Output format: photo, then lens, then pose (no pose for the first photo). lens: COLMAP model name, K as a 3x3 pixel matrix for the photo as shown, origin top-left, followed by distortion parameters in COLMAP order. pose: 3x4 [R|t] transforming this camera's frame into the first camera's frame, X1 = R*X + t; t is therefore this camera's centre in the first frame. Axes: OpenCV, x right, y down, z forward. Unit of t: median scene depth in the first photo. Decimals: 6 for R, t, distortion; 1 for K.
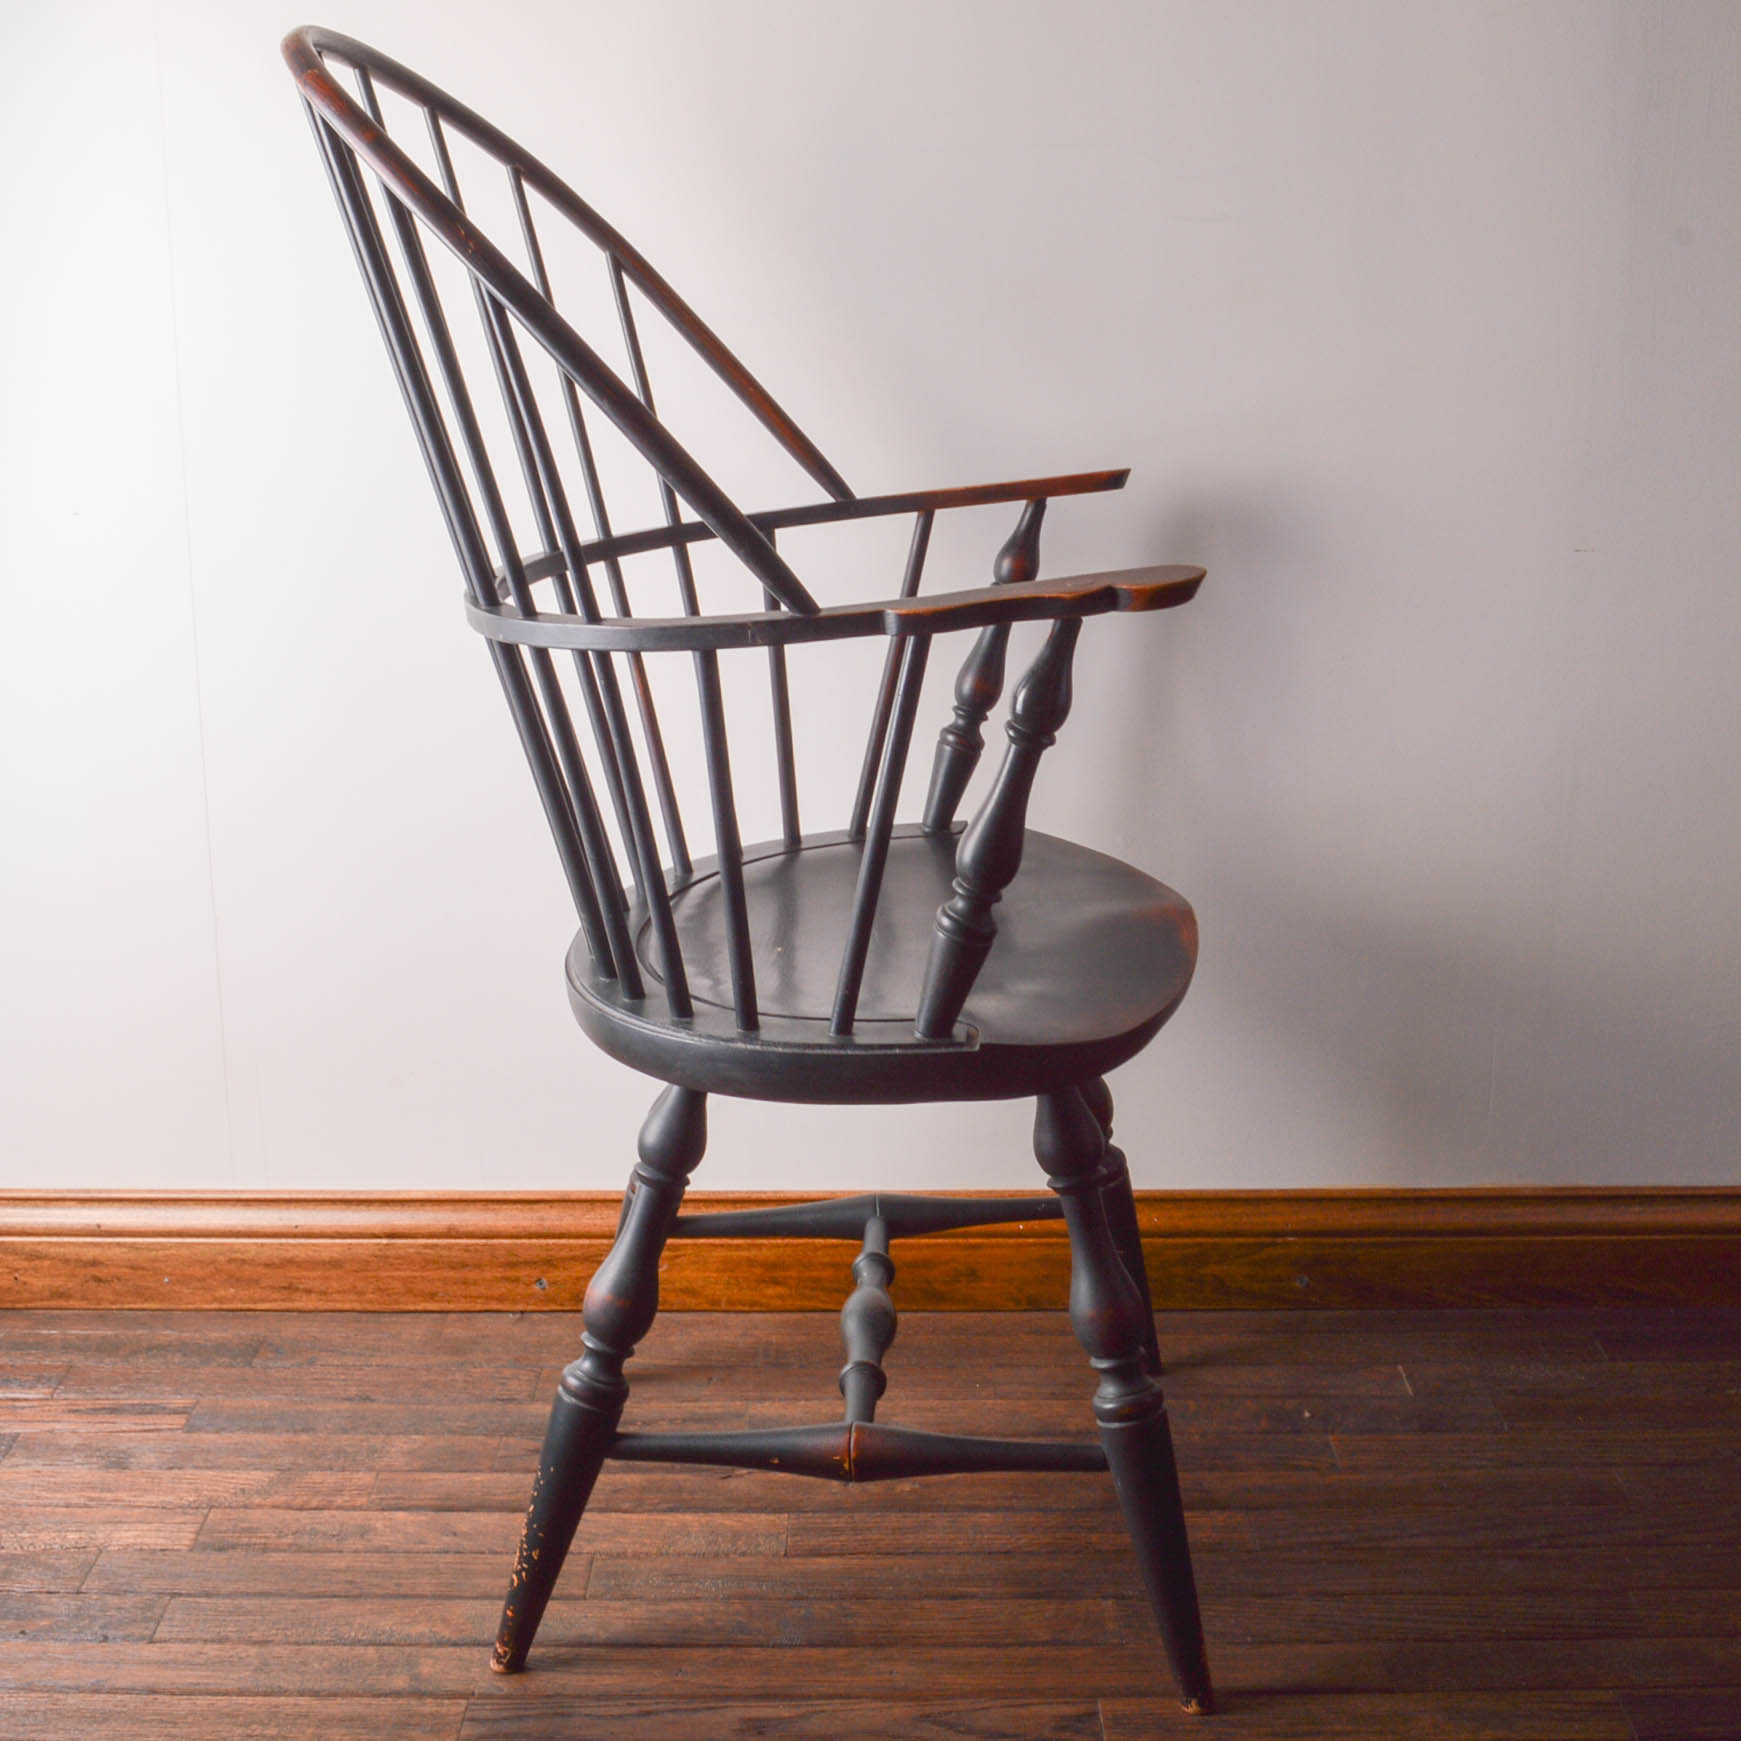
lens RADIAL K [[2585.9, 0, 868.3], [0, 2585.9, 873.5], [0, 0, 1]] dist [-0.069211, 0.000000]
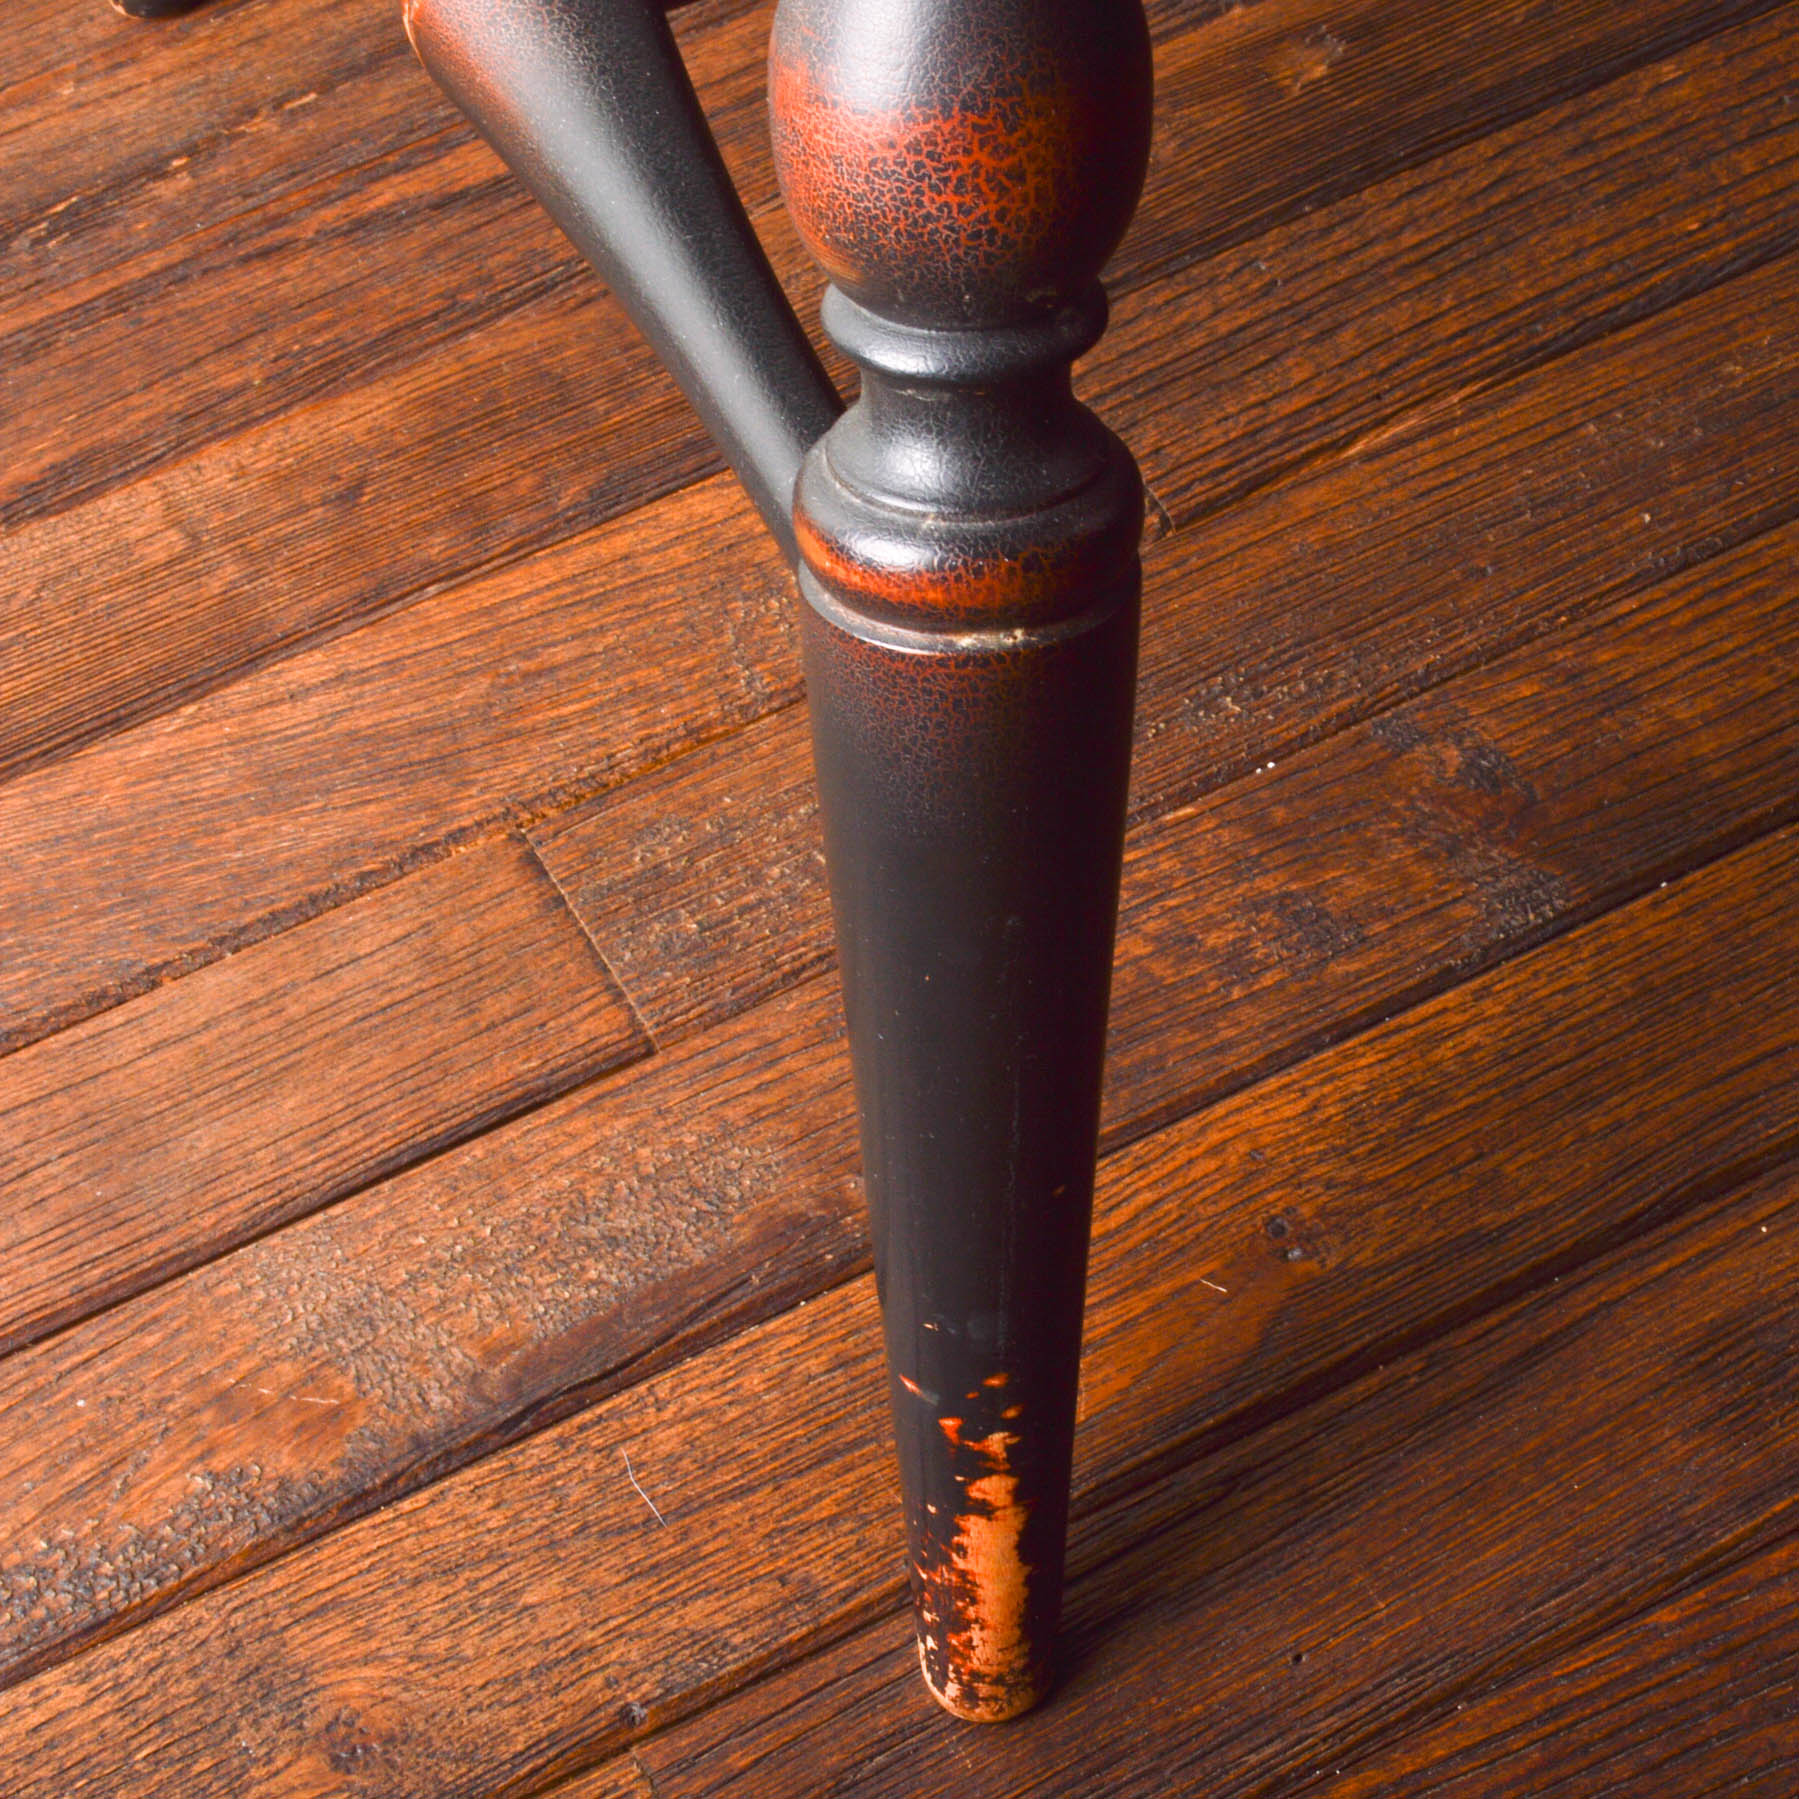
lens RADIAL K [[4762.7, 0, 898.7], [0, 4762.7, 897.7], [0, 0, 1]] dist [-0.053314, 0.000000]
pose [[0.881863, -0.409500, 0.233725, -0.177392], [0.207559, 0.782237, 0.587388, 0.003535], [-0.423364, -0.469484, 0.774821, 0.590844]]
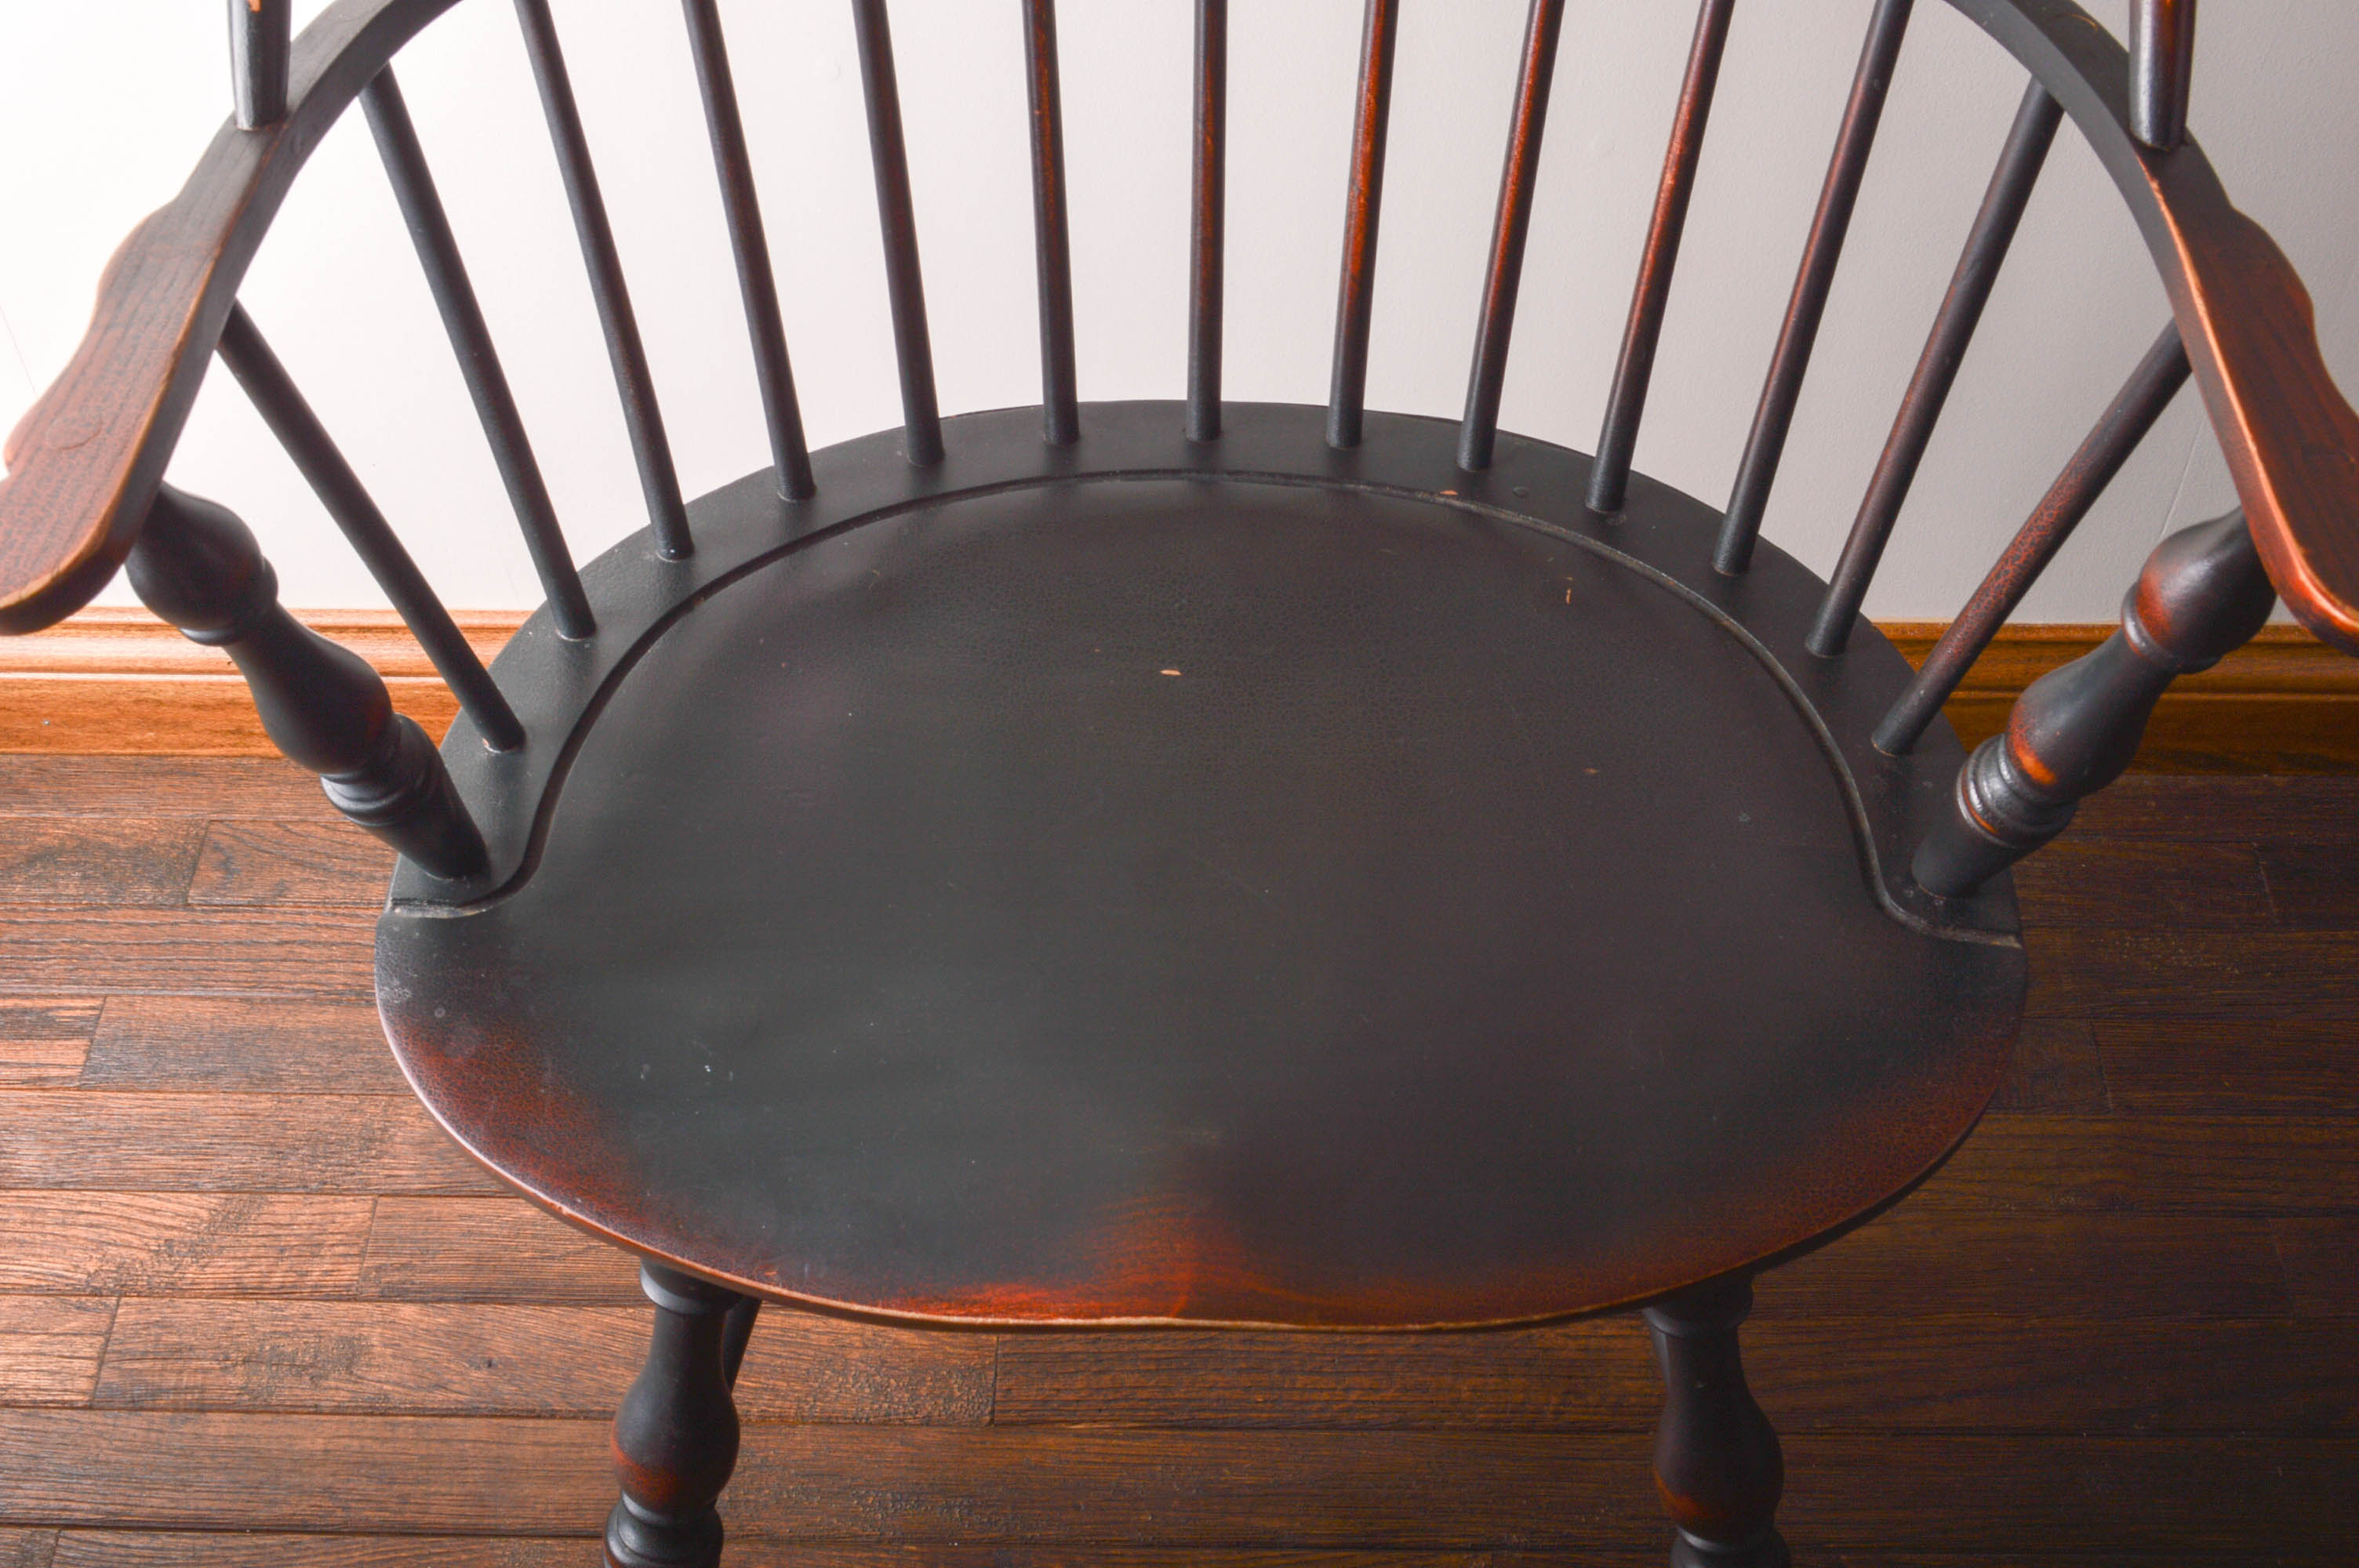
lens RADIAL K [[2796.9, 0, 1167.8], [0, 2796.9, 784.4], [0, 0, 1]] dist [-0.037054, 0.000000]
pose [[0.999885, 0.011943, -0.009310, 0.016691], [-0.004439, 0.818979, 0.573807, -0.265325], [0.014478, -0.573699, 0.818938, 0.488944]]
